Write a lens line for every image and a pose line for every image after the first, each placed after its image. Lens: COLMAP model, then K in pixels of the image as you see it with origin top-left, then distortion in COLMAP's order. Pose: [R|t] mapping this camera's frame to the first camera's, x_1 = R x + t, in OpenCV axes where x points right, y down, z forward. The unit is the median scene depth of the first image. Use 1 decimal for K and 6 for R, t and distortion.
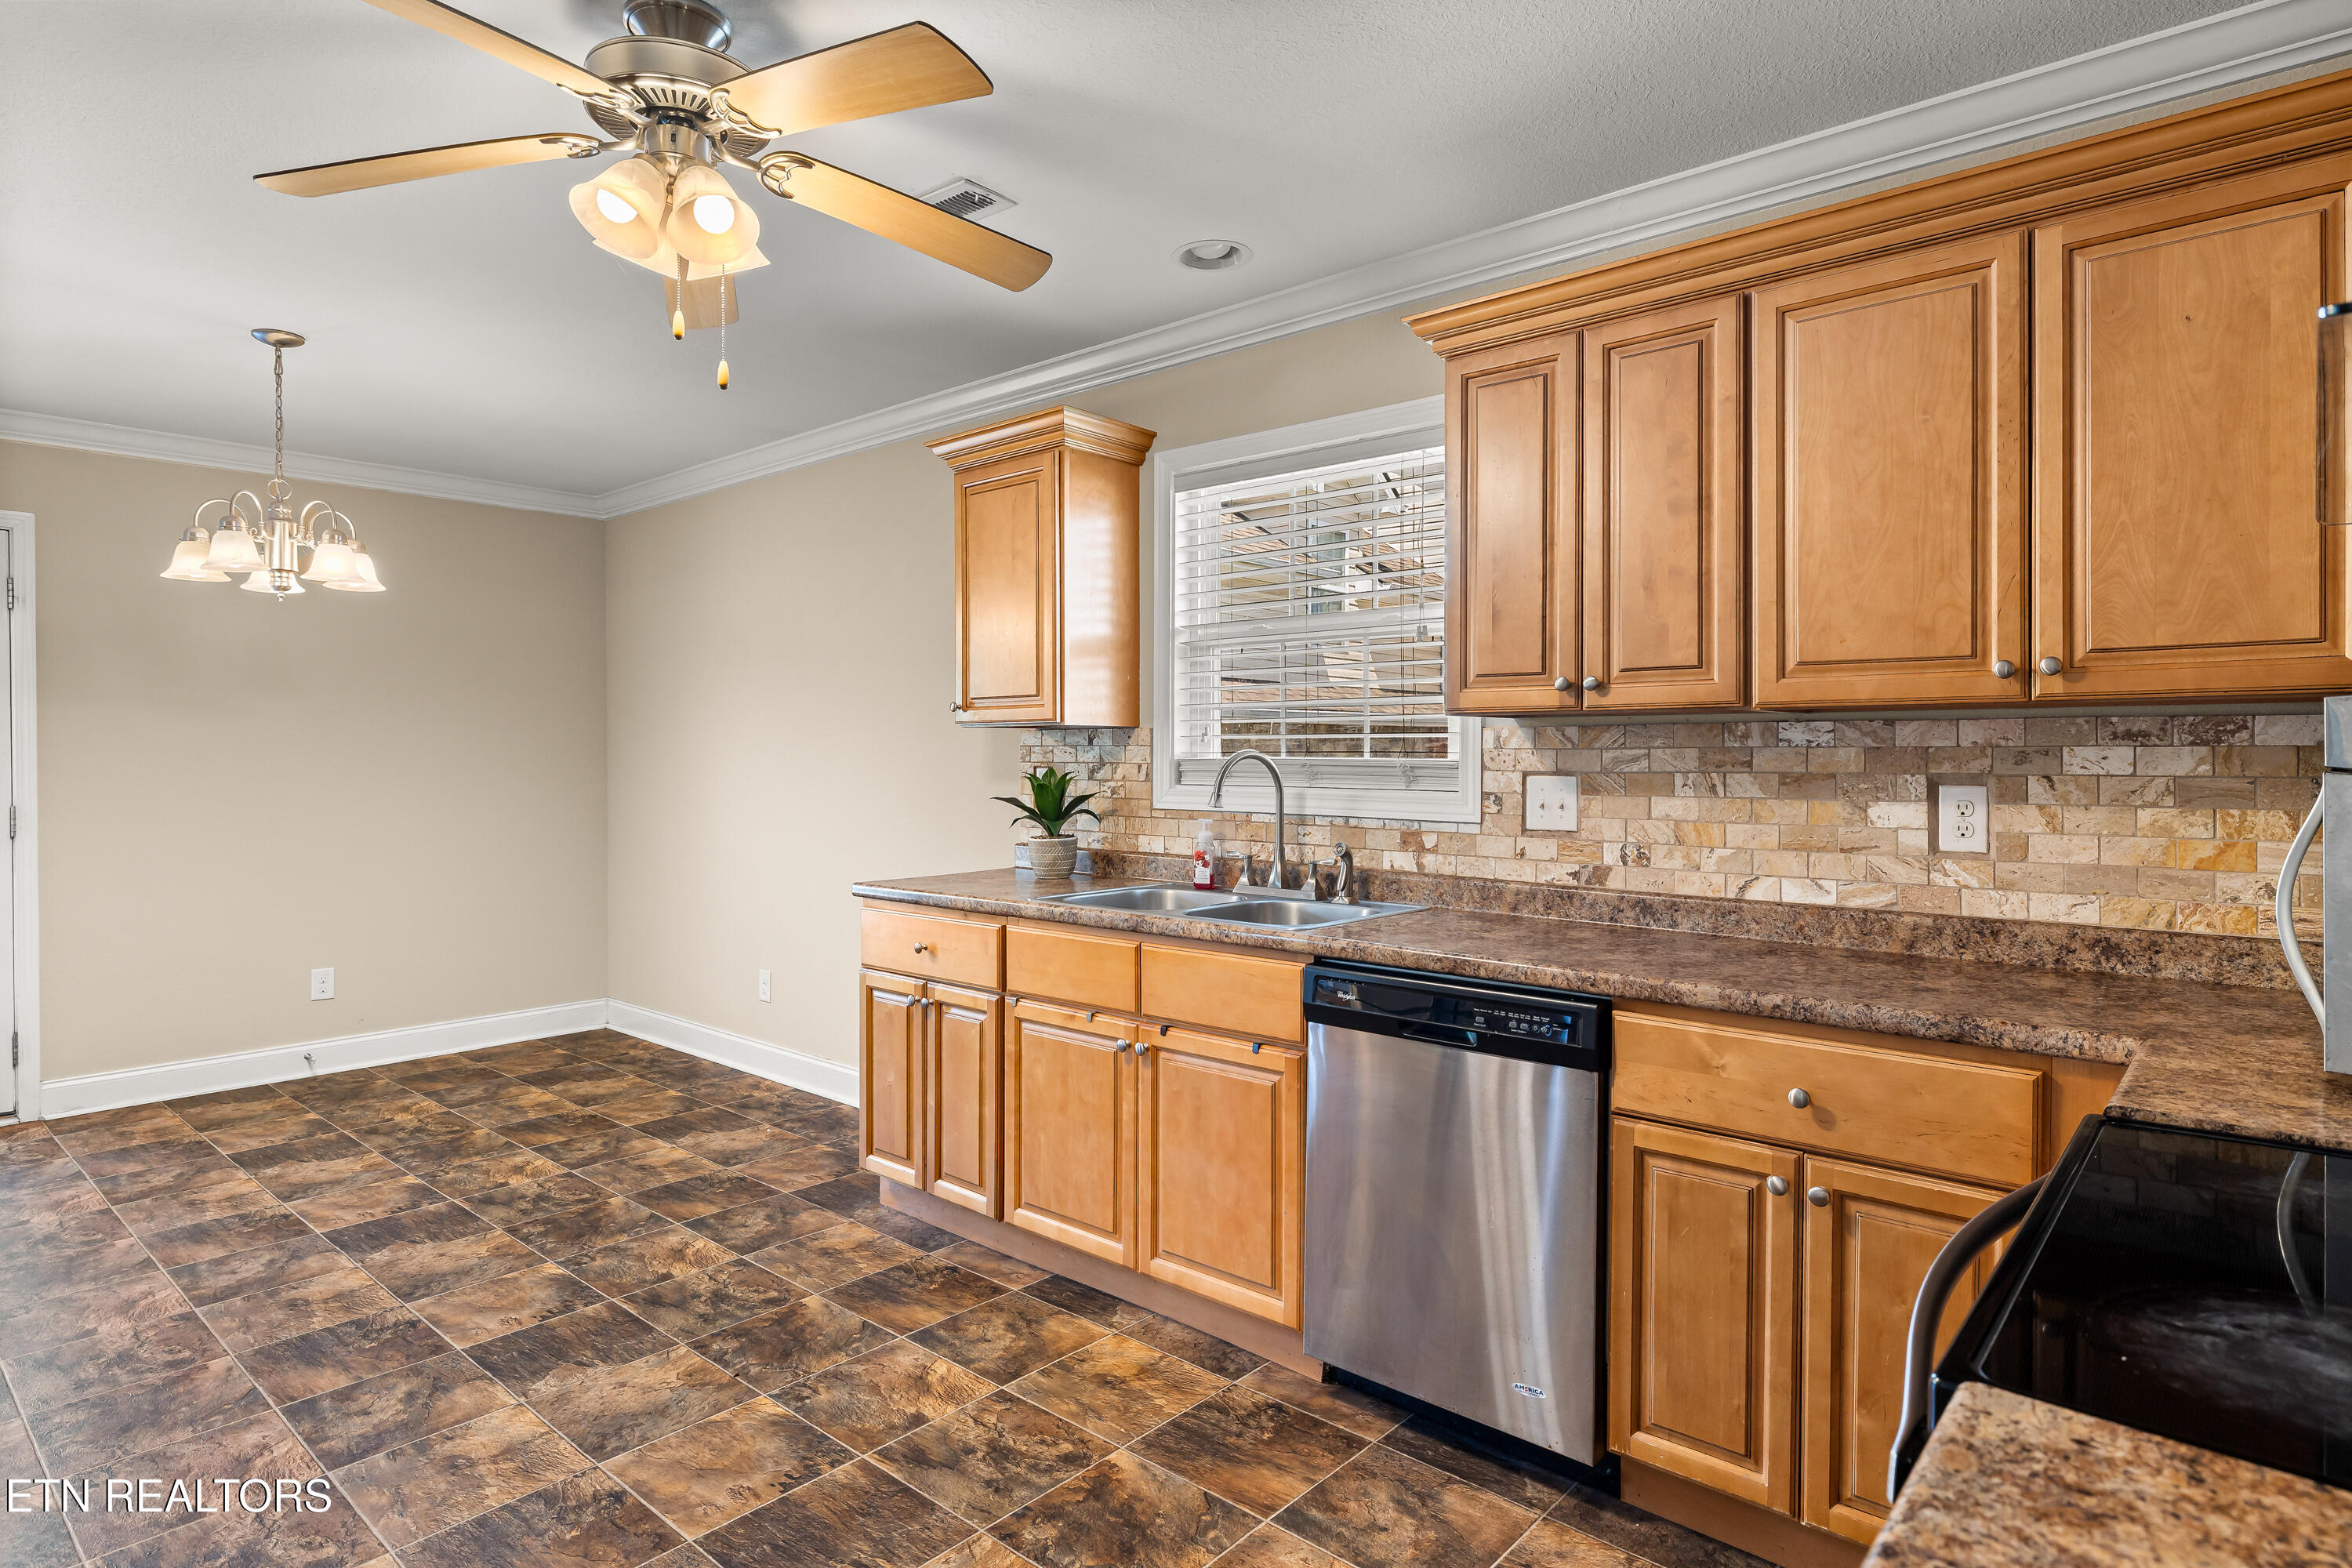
lens RADIAL K [[1289.7, 0, 1158.6], [0, 1289.7, 767.9], [0, 0, 1]] dist [0.001284, -0.004081]
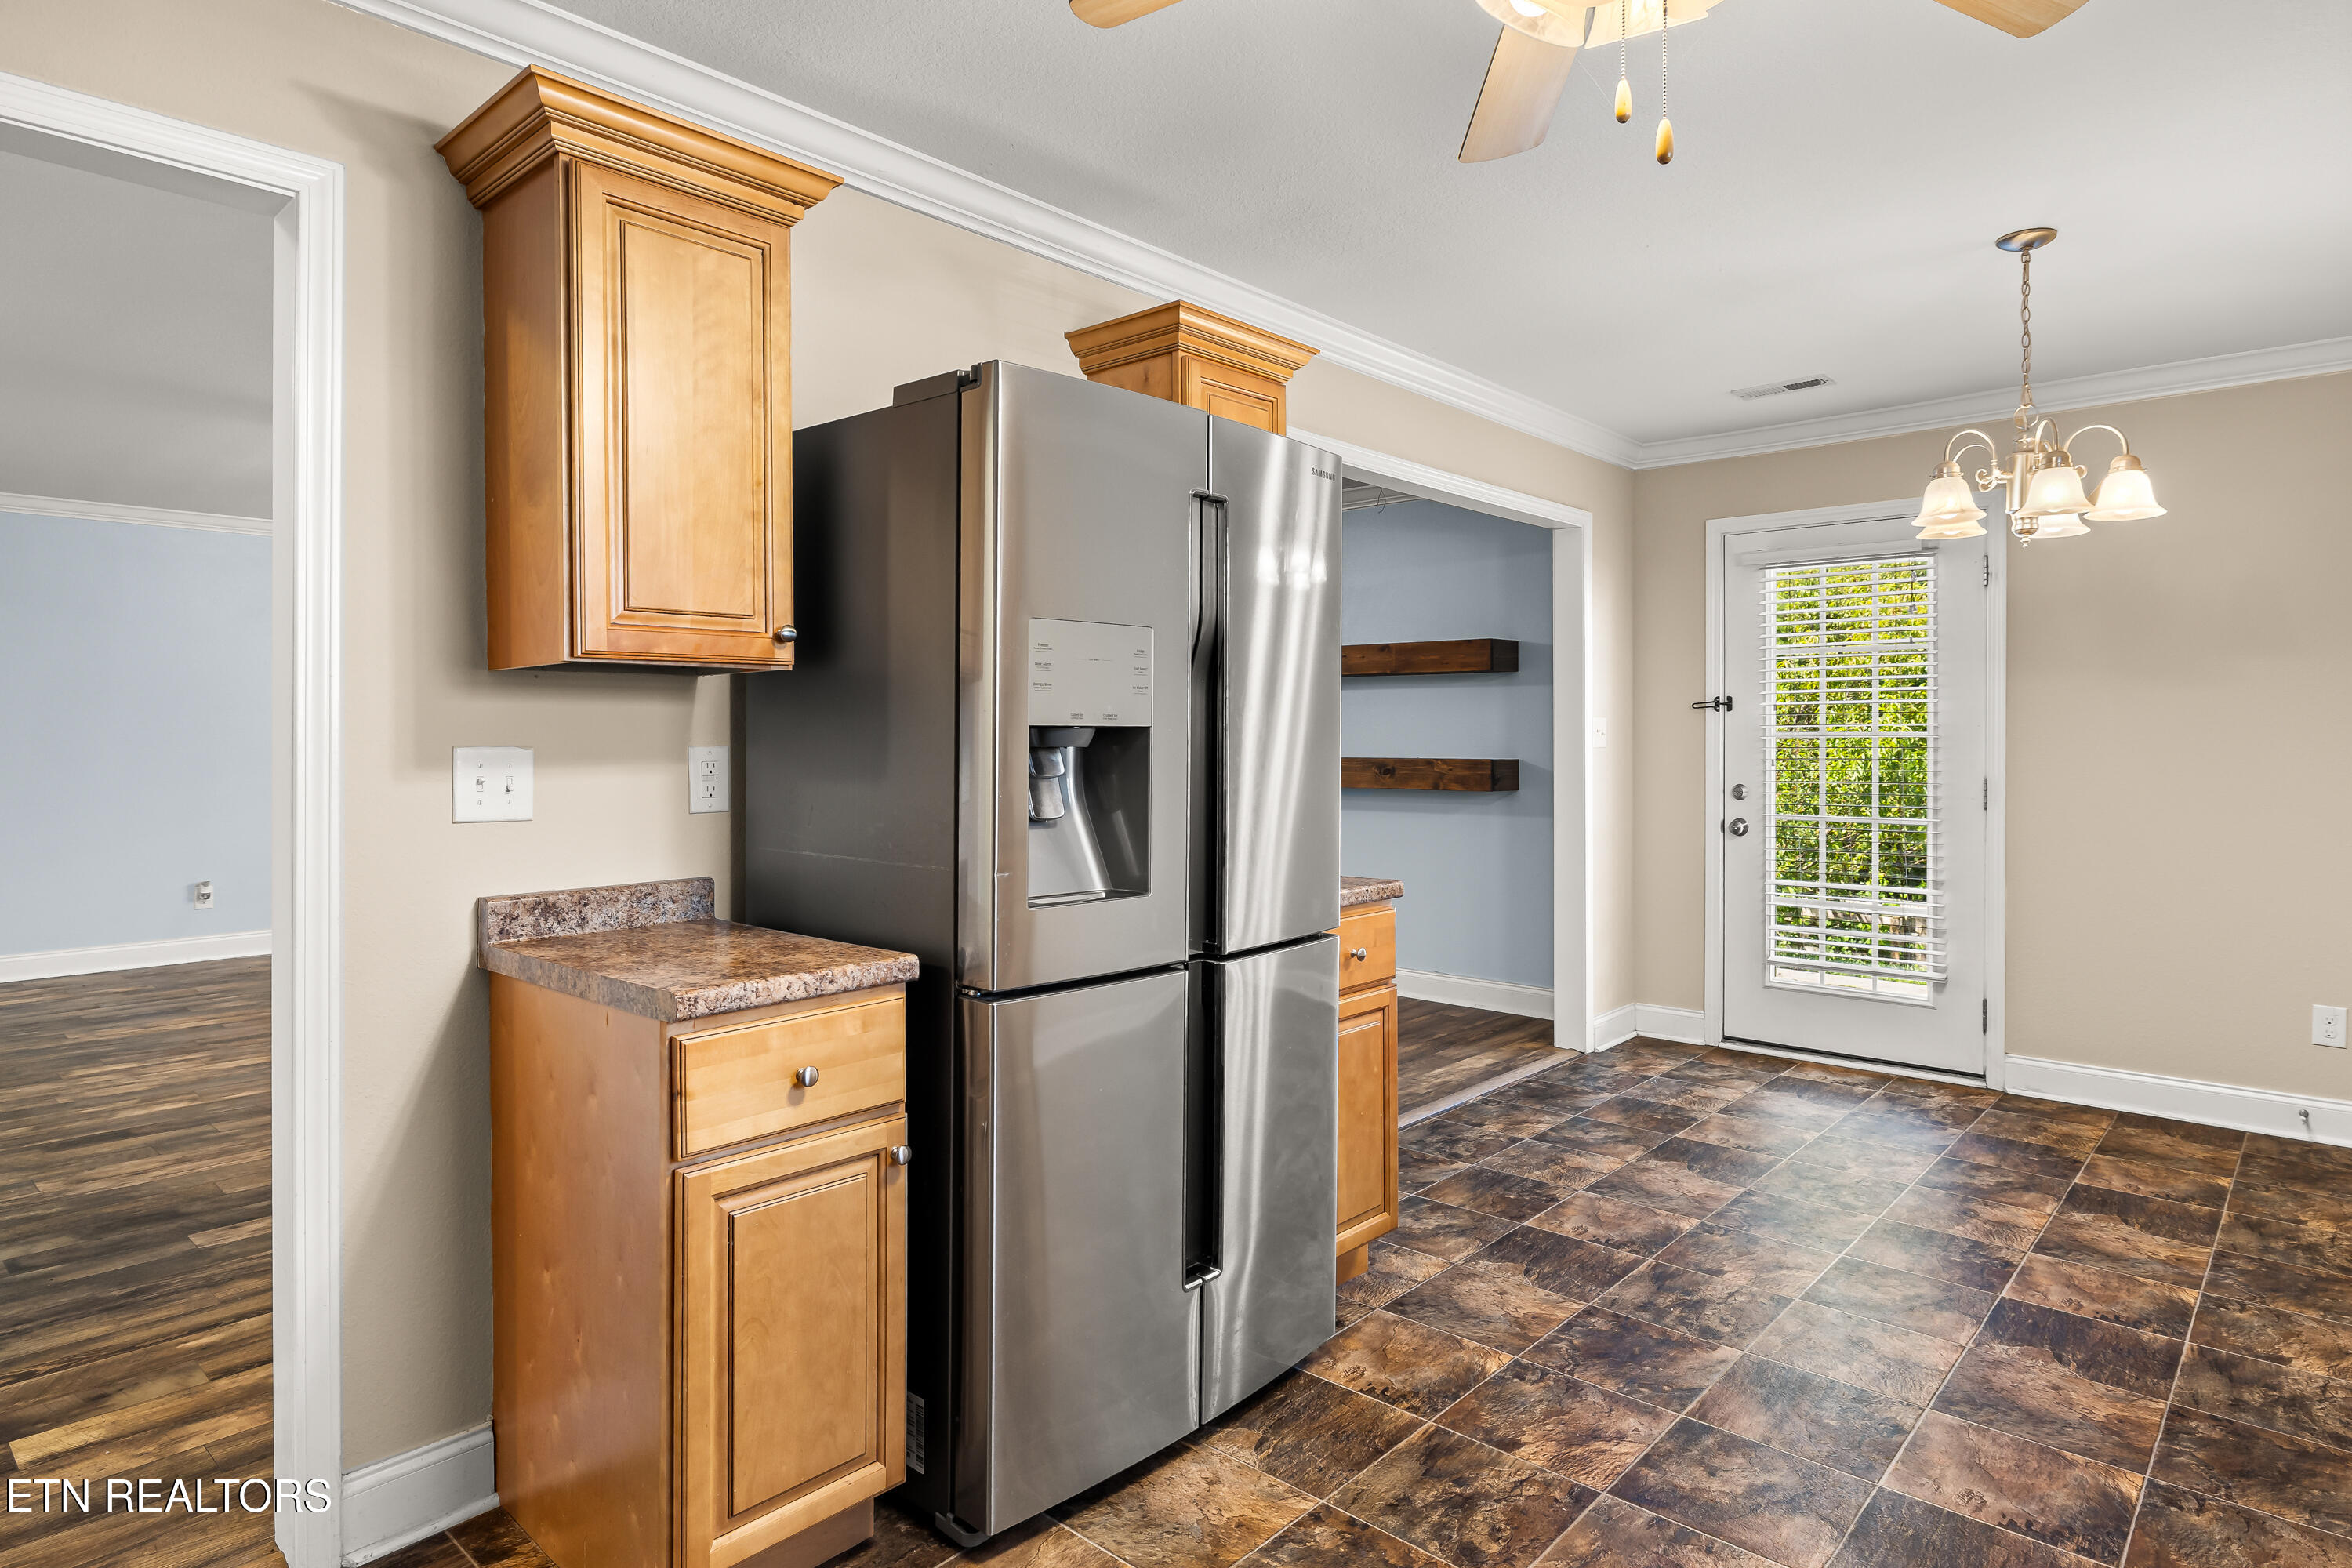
lens RADIAL K [[1289.7, 0, 1153.0], [0, 1289.7, 765.0], [0, 0, 1]] dist [0.001284, -0.004081]
pose [[-0.009551, 0.029426, -0.999521, 0.181831], [-0.013413, 0.999473, 0.029552, -0.004493], [0.999864, 0.013689, -0.009151, 0.432012]]
